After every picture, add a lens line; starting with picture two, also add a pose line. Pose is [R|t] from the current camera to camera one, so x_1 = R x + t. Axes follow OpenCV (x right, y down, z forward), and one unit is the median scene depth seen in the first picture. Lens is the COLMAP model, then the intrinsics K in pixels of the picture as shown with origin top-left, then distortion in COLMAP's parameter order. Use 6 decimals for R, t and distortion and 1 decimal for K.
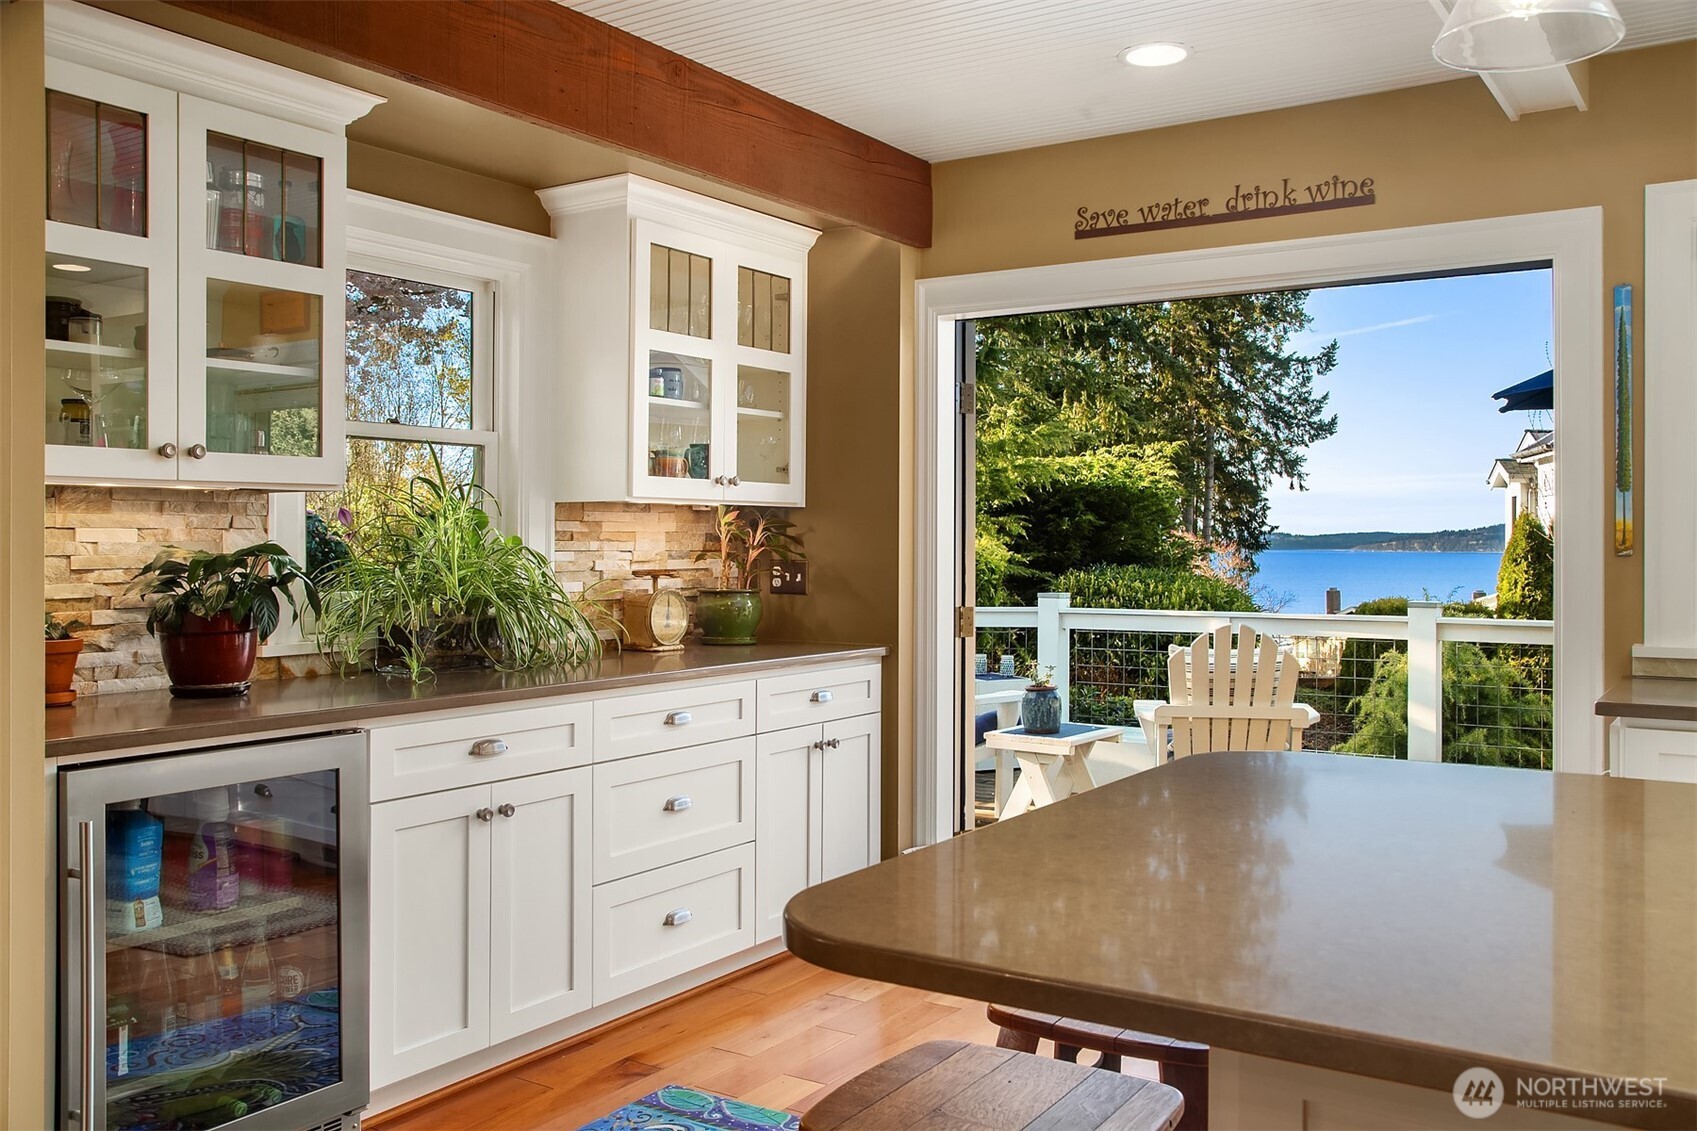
lens RADIAL K [[1457.0, 0, 842.3], [0, 1457.0, 555.5], [0, 0, 1]] dist [-0.013000, 0.003911]
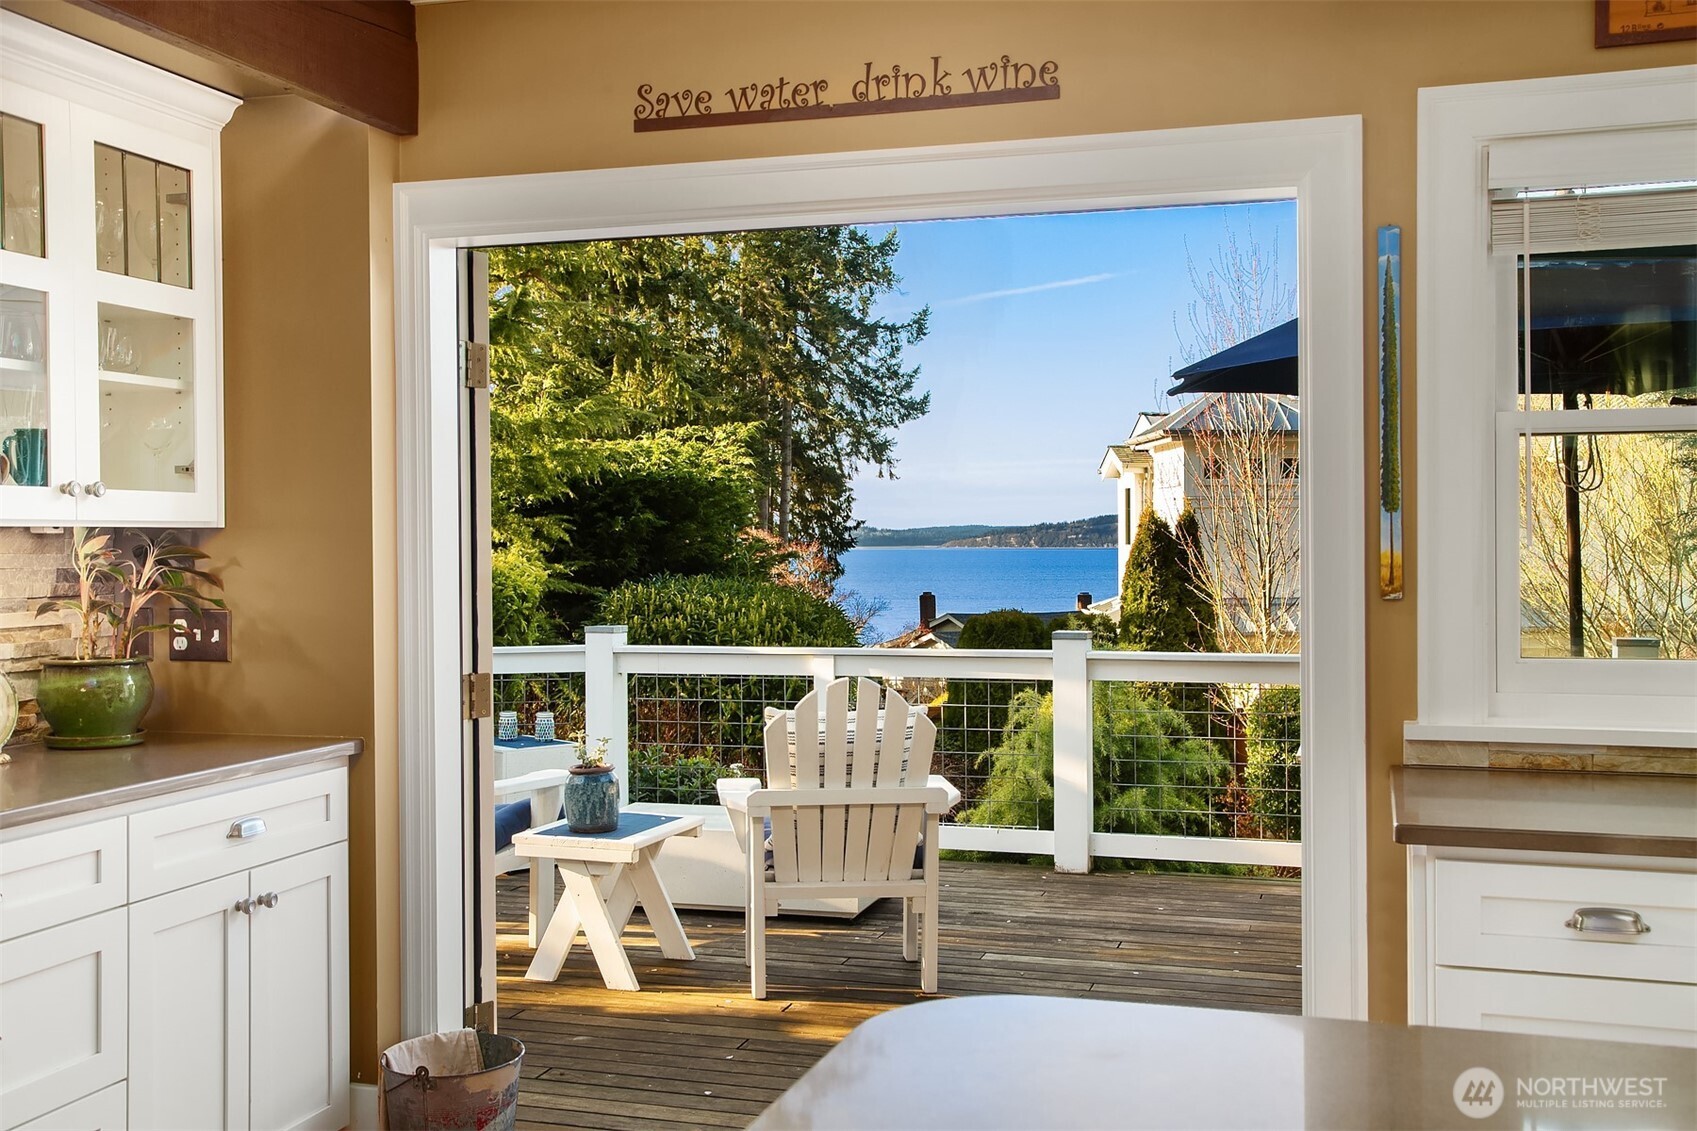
lens RADIAL K [[1714.6, 0, 821.5], [0, 1714.6, 571.9], [0, 0, 1]] dist [0.022837, 0.040141]
pose [[0.963497, -0.012455, 0.267431, 0.015750], [0.009212, 0.999868, 0.013377, -0.013009], [-0.267562, -0.010425, 0.963484, 0.117470]]
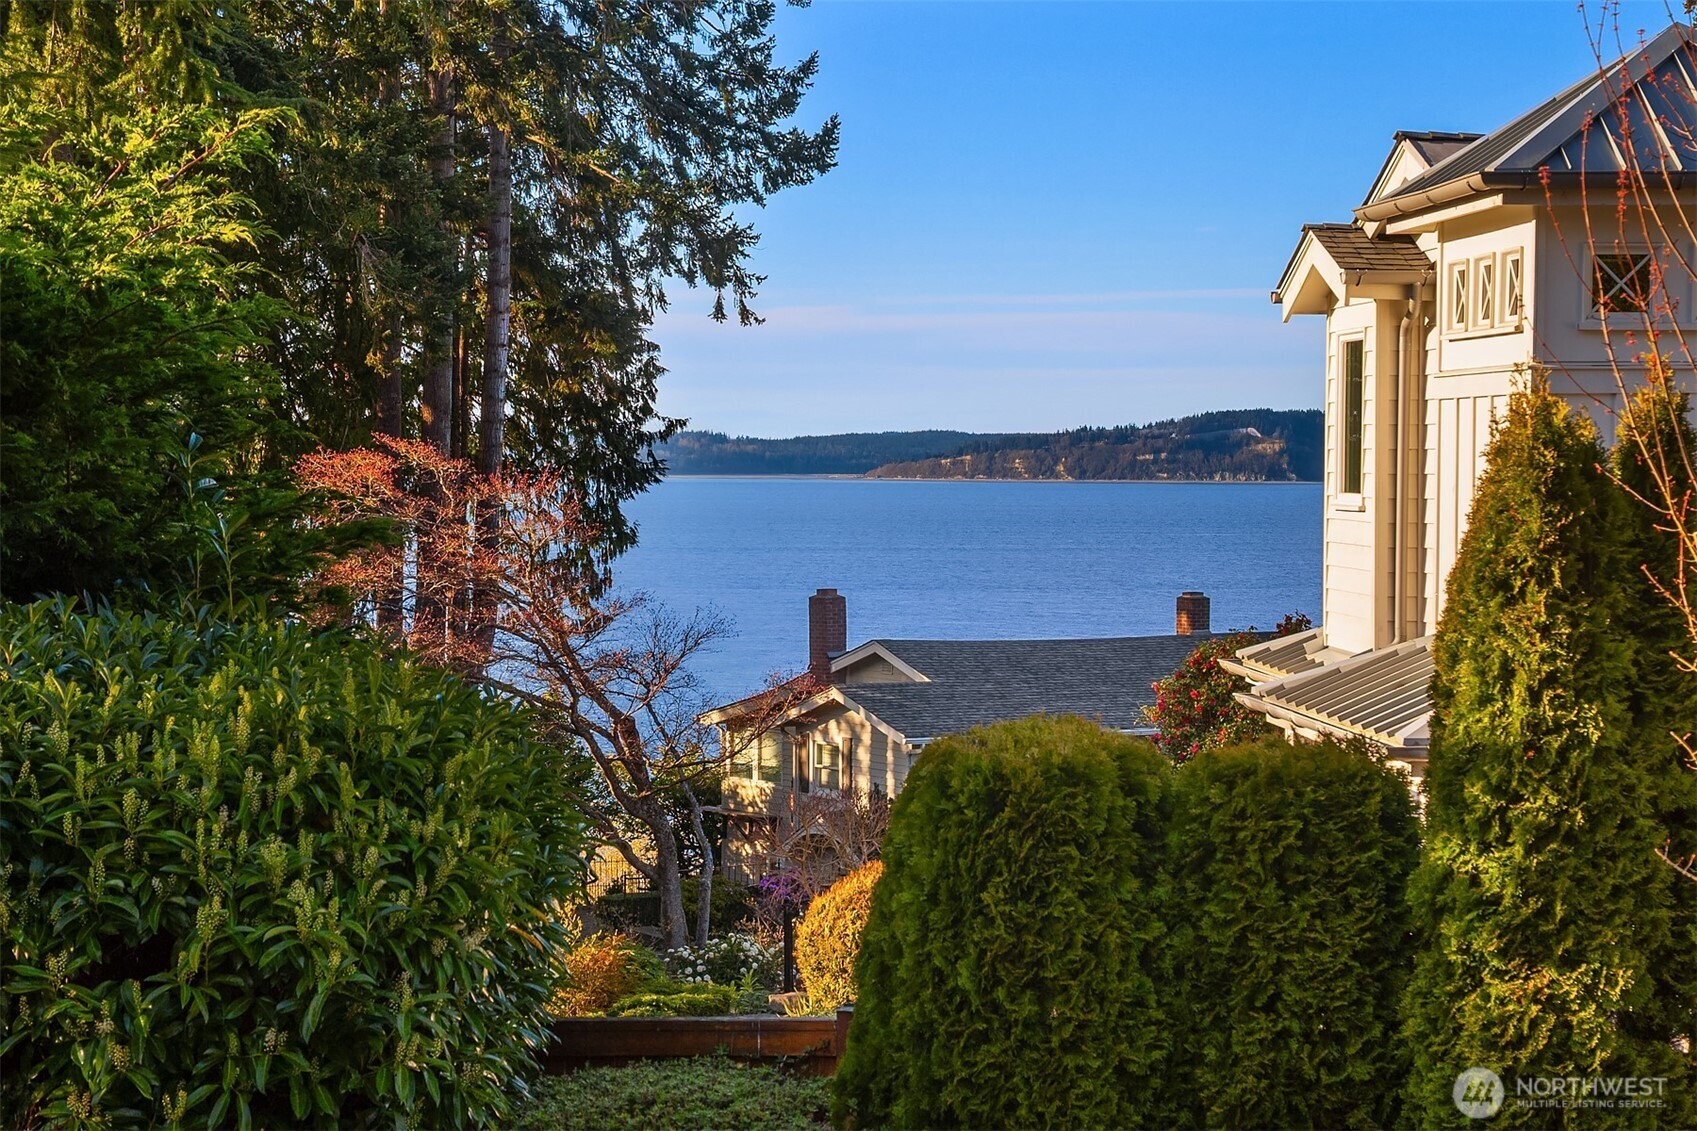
lens RADIAL K [[3100.6, 0, 769.4], [0, 3100.6, 567.7], [0, 0, 1]] dist [0.316744, -0.015347]
pose [[0.953242, -0.009218, 0.302066, 0.278866], [-0.000663, 0.999469, 0.032591, -0.028862], [-0.302206, -0.031267, 0.952730, 0.828157]]
